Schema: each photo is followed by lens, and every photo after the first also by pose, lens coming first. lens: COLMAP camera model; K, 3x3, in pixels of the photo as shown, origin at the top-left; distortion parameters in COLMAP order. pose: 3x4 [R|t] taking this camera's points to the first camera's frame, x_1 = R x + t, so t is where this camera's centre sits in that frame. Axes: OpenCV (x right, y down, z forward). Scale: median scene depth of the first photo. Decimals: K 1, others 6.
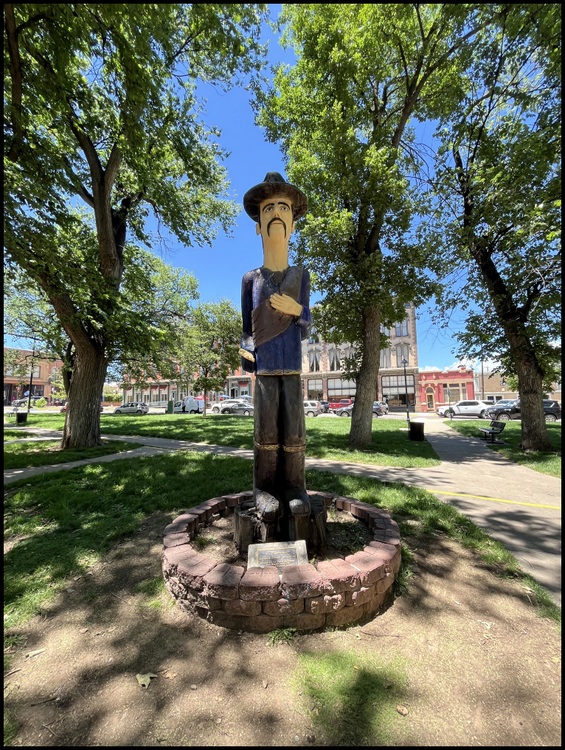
lens RADIAL K [[301.4, 0, 282.4], [0, 301.4, 374.6], [0, 0, 1]] dist [-0.000191, -0.000007]
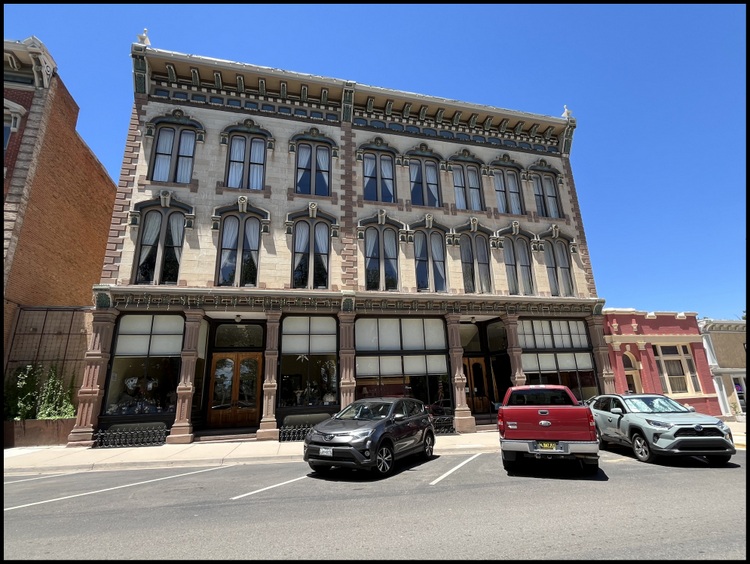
lens RADIAL K [[350.7, 0, 374.1], [0, 350.7, 281.3], [0, 0, 1]] dist [0.001763, 0.000161]
pose [[0.983101, 0.053233, 0.175152, 0.099735], [-0.021779, 0.984002, -0.176819, 0.037684], [-0.181762, 0.170016, 0.968533, 0.622918]]
